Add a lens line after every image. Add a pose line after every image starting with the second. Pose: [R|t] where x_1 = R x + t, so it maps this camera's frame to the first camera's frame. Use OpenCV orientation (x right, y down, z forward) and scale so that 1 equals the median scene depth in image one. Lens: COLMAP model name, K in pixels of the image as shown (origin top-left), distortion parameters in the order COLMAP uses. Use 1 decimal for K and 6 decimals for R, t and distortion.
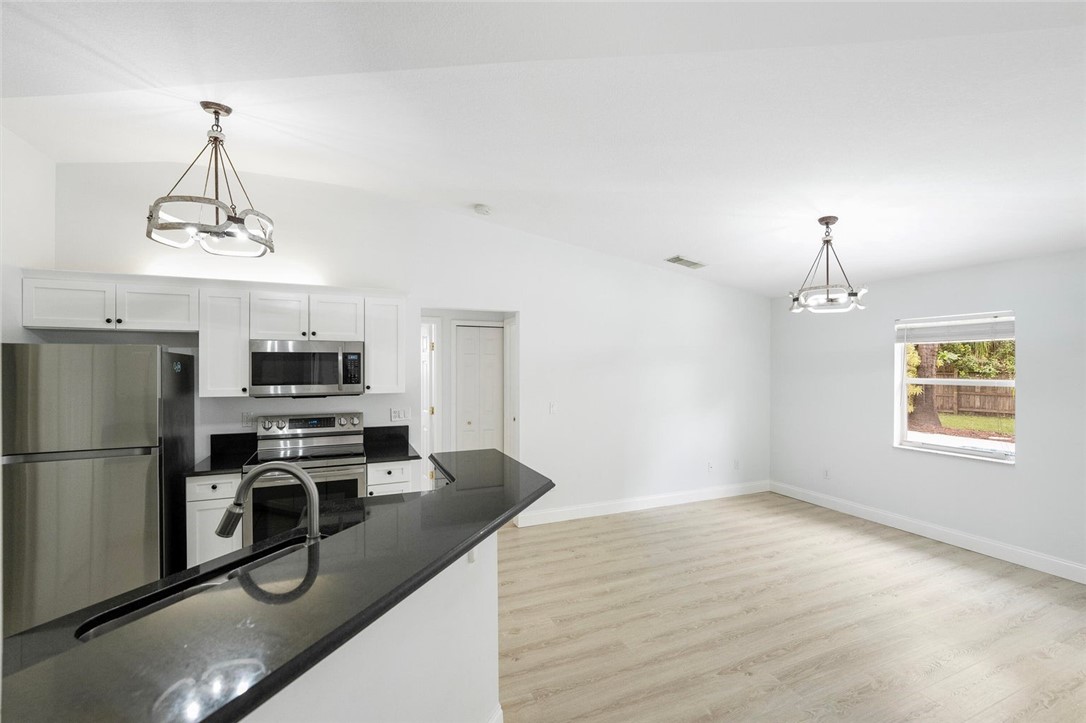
lens RADIAL K [[449.1, 0, 522.9], [0, 449.1, 364.3], [0, 0, 1]] dist [-0.003165, -0.000067]
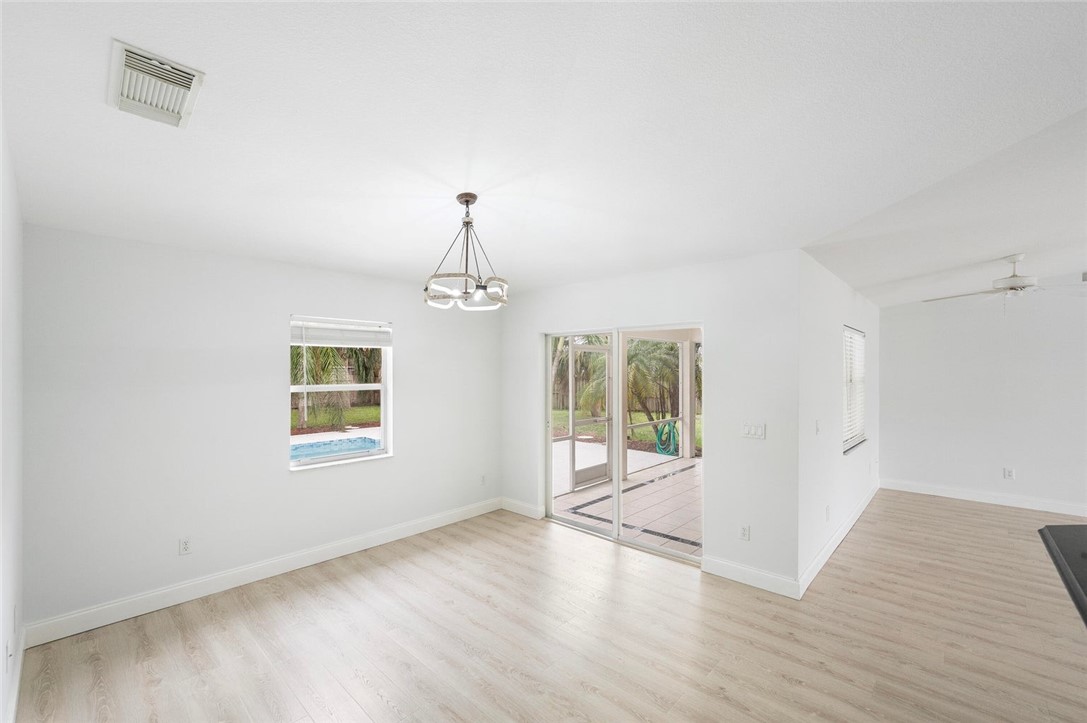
lens RADIAL K [[456.2, 0, 546.5], [0, 456.2, 366.3], [0, 0, 1]] dist [-0.003240, -0.000398]
pose [[-0.435703, 0.005142, 0.900076, -0.125415], [-0.006516, 0.999939, -0.008867, -0.000844], [-0.900067, -0.009728, -0.435643, 1.016468]]
